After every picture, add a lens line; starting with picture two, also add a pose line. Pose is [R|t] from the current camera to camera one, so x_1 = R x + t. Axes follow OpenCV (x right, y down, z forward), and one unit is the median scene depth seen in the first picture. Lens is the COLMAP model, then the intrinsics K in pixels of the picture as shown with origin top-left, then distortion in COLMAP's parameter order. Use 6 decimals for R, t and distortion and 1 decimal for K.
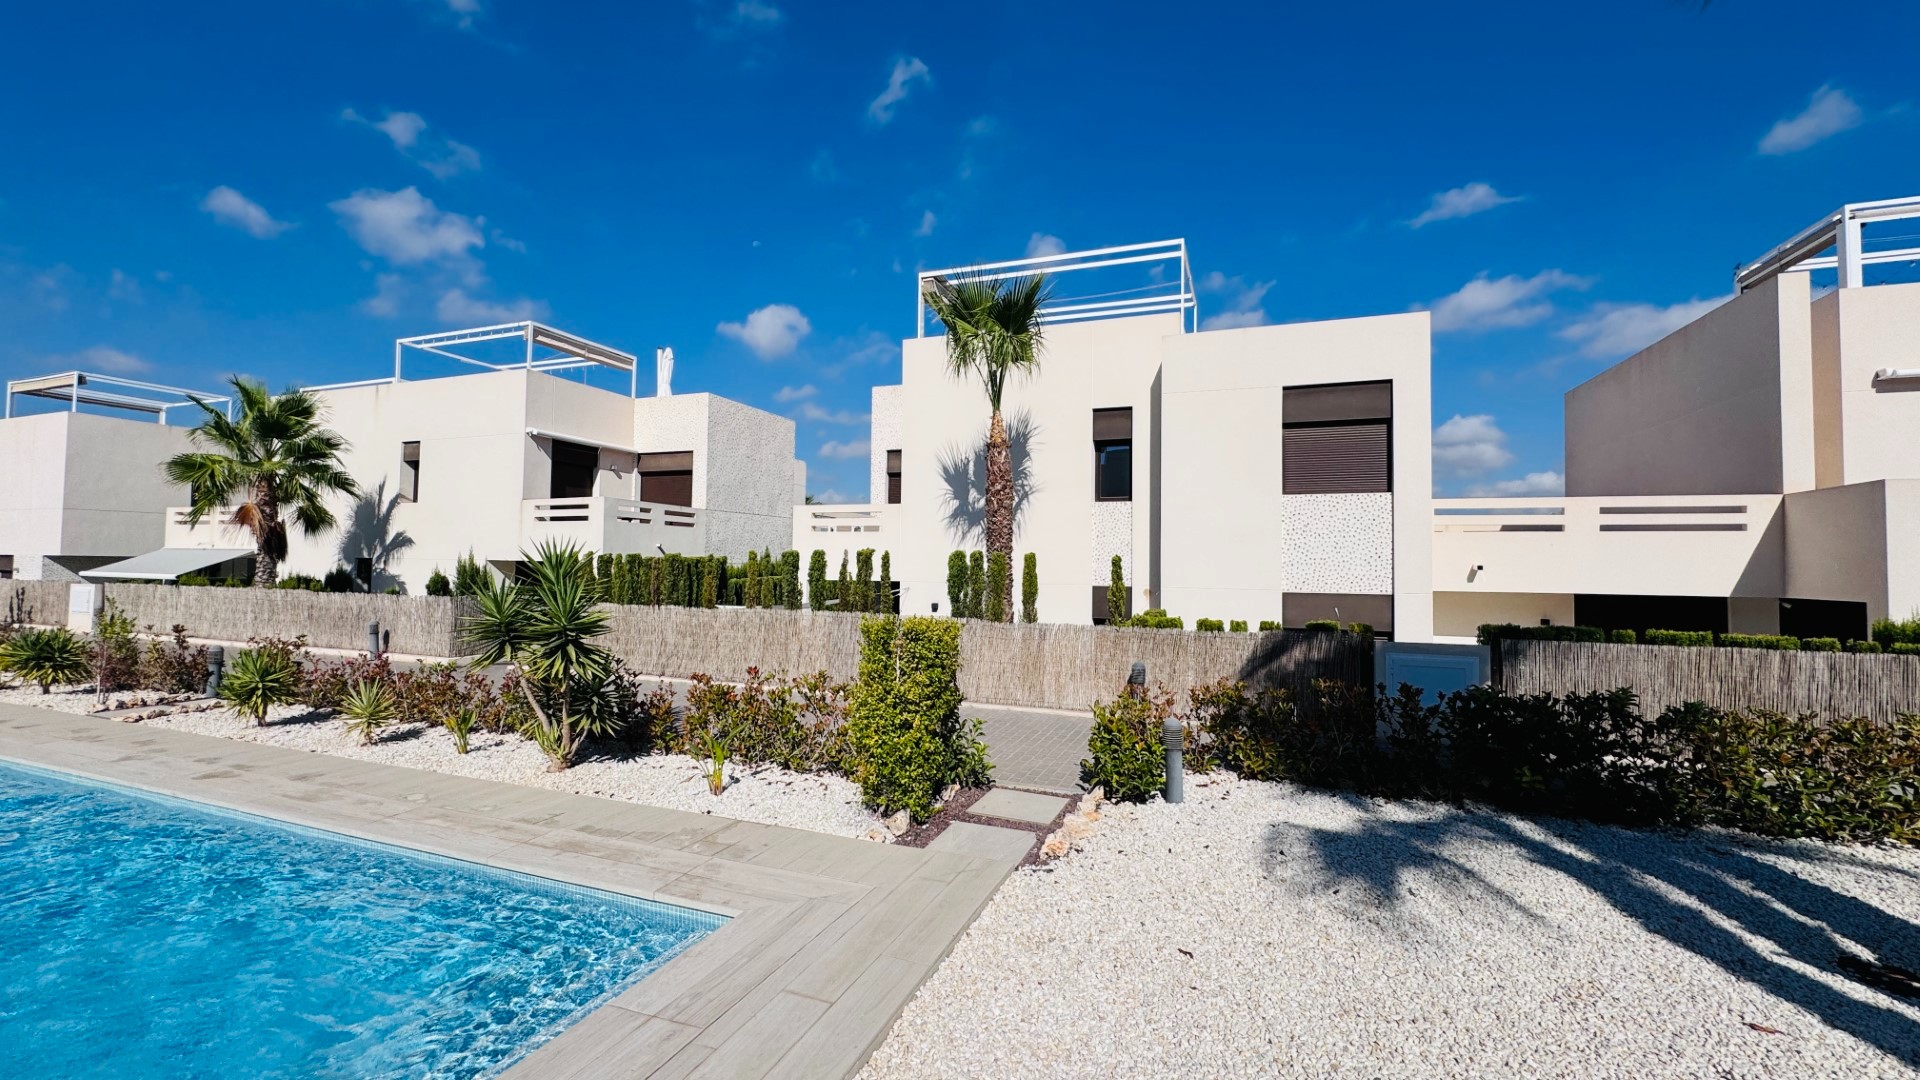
lens RADIAL K [[748.7, 0, 960.0], [0, 748.7, 540.0], [0, 0, 1]] dist [-0.001563, -0.000075]
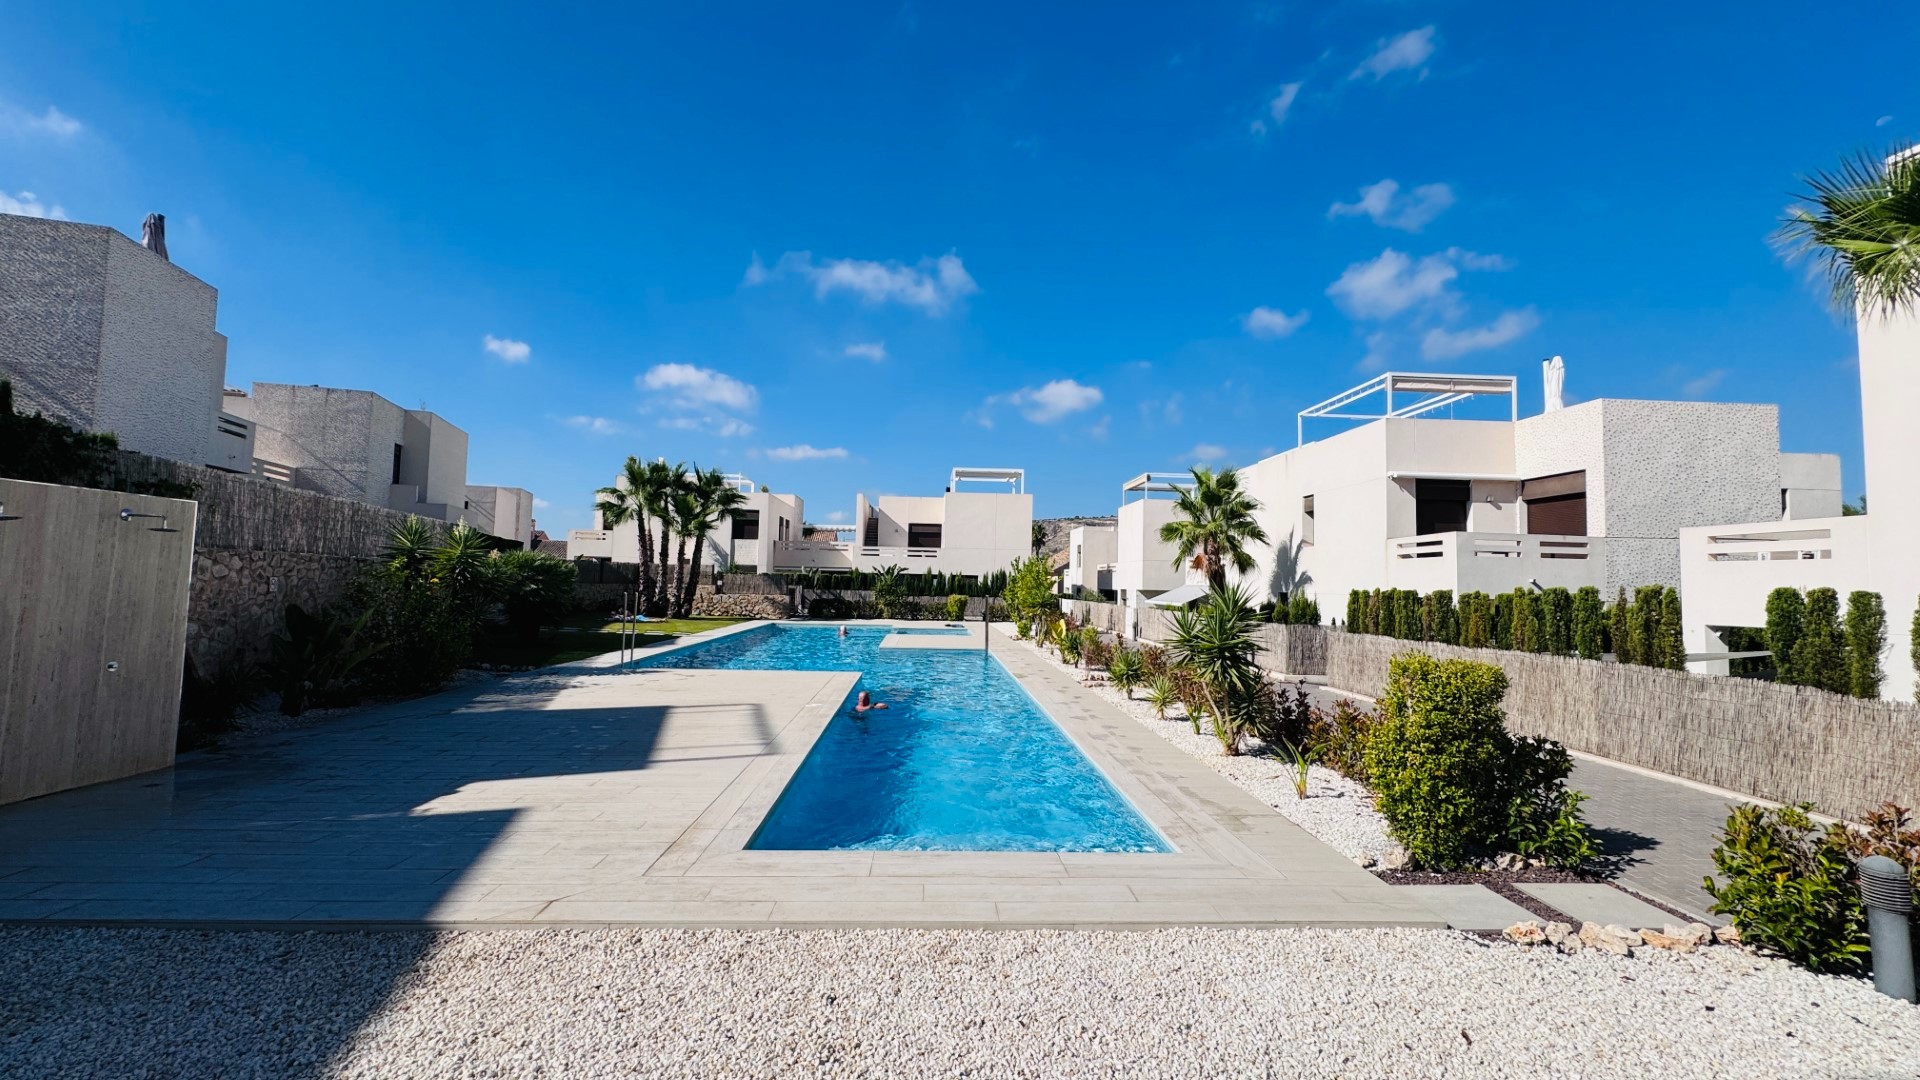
lens RADIAL K [[764.9, 0, 960.0], [0, 764.9, 540.0], [0, 0, 1]] dist [0.002579, 0.000181]
pose [[0.396959, -0.056295, -0.916108, 0.169858], [0.013555, 0.998368, -0.055476, -0.000214], [0.917736, 0.009604, 0.397074, 0.000024]]
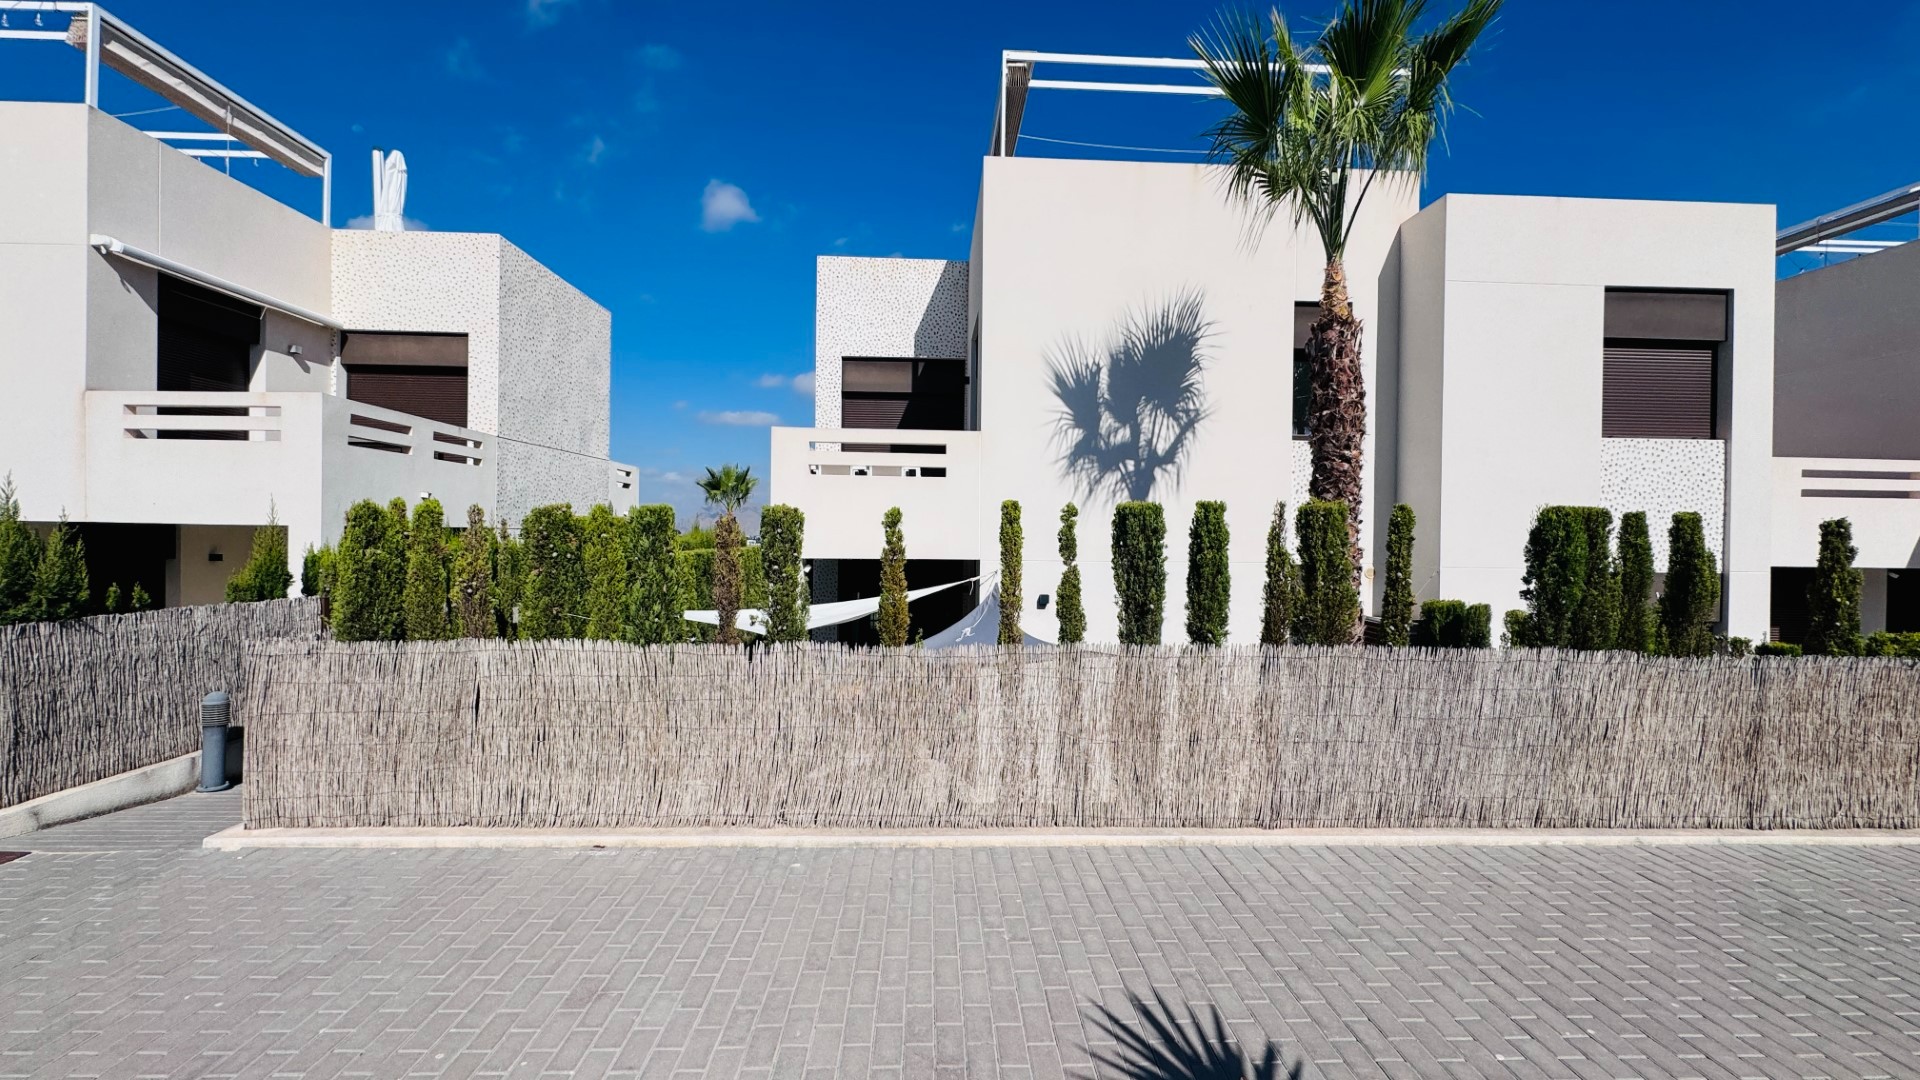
lens RADIAL K [[764.9, 0, 960.0], [0, 764.9, 540.0], [0, 0, 1]] dist [0.002579, 0.000181]
pose [[0.923828, -0.000338, 0.382808, -0.252725], [-0.016344, 0.999053, 0.040324, 0.010834], [-0.382459, -0.043509, 0.922947, 0.330701]]
